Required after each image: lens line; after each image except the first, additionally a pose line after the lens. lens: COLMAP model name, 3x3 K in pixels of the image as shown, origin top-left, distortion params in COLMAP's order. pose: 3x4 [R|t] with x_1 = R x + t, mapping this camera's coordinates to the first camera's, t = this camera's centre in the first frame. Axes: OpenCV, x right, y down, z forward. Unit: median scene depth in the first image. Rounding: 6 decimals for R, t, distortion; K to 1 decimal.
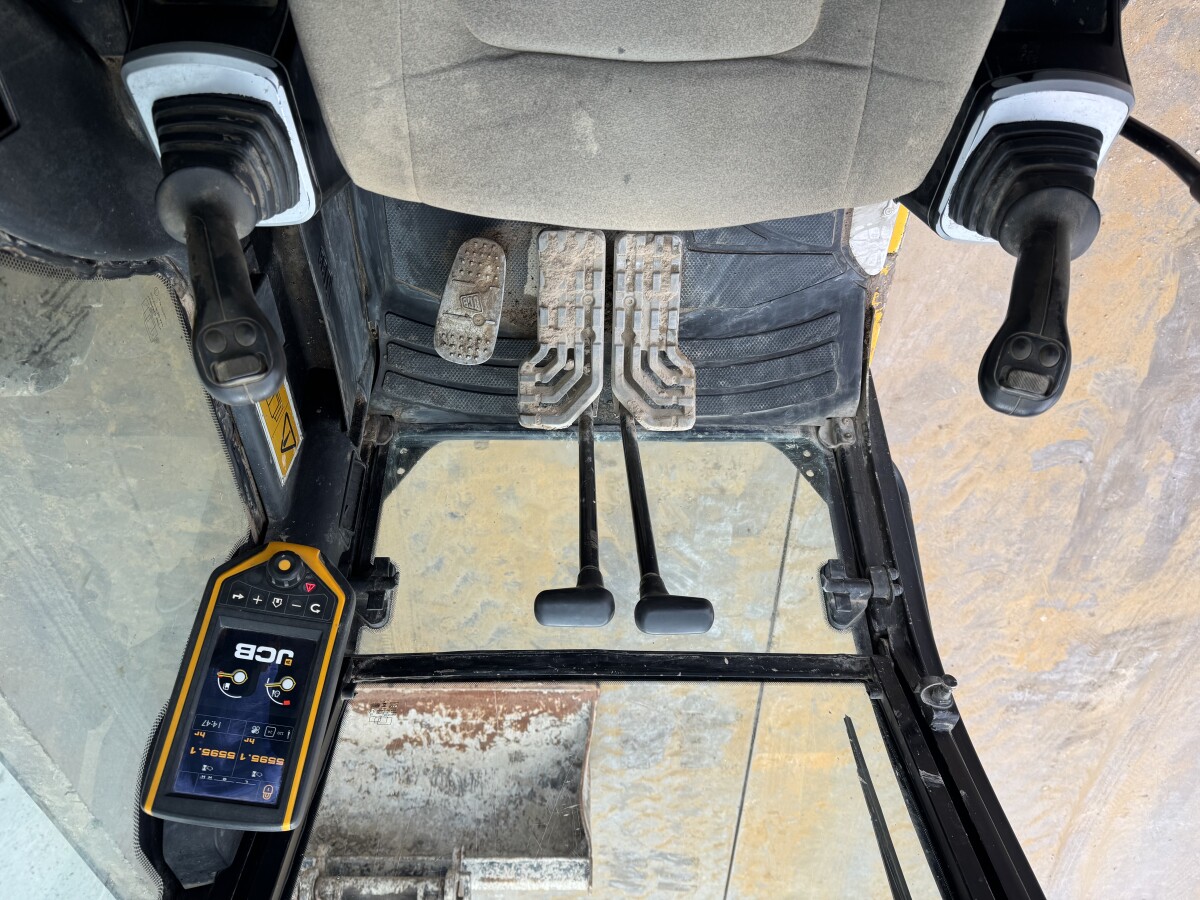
lens RADIAL K [[832.4, 0, 601.4], [0, 832.4, 456.1], [0, 0, 1]] dist [0.091736, -0.144666]
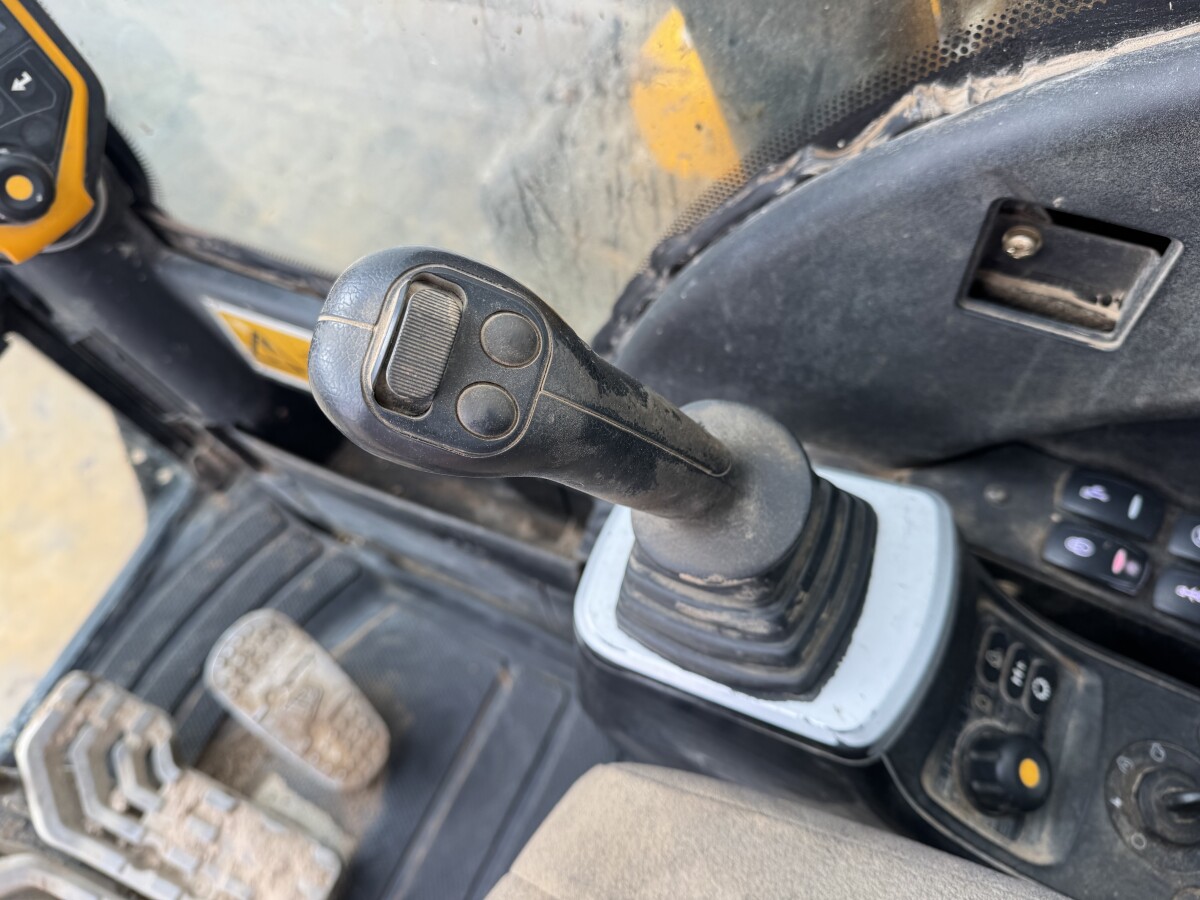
lens RADIAL K [[832.4, 0, 601.4], [0, 832.4, 456.1], [0, 0, 1]] dist [0.091736, -0.144666]
pose [[-0.400753, 0.815975, -0.416630, -0.128076], [-0.758775, -0.550458, -0.348218, -0.030221], [-0.513475, 0.176579, 0.839740, 0.313591]]
